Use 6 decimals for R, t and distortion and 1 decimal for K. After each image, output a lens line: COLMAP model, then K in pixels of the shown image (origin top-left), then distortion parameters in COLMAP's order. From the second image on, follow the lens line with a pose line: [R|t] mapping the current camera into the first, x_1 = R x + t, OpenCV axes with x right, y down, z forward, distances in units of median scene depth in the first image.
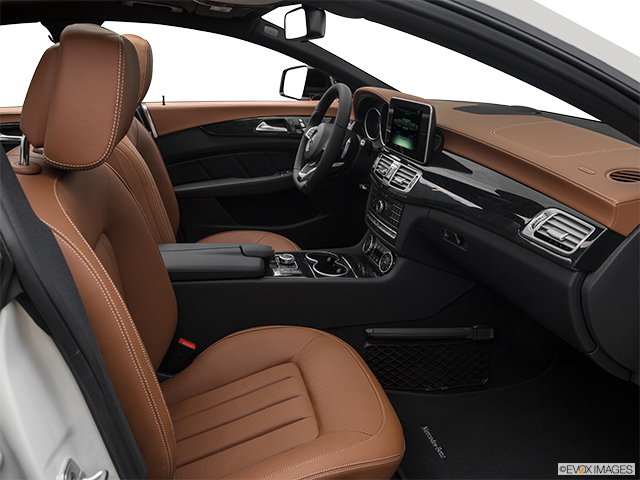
lens RADIAL K [[502.7, 0, 321.2], [0, 502.7, 235.0], [0, 0, 1]] dist [-0.021408, 0.005561]
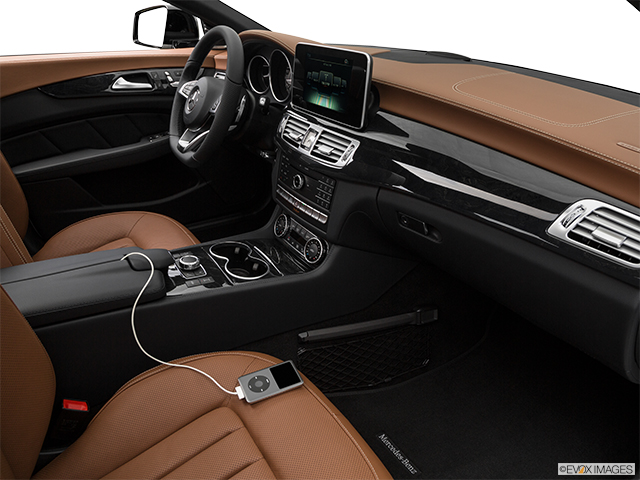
lens RADIAL K [[477.0, 0, 316.6], [0, 477.0, 239.7], [0, 0, 1]] dist [-0.082585, 0.005407]
pose [[0.954734, -0.122606, 0.271020, -0.075969], [0.085541, 0.985783, 0.144617, -0.076036], [-0.284898, -0.114887, 0.951648, 0.260700]]
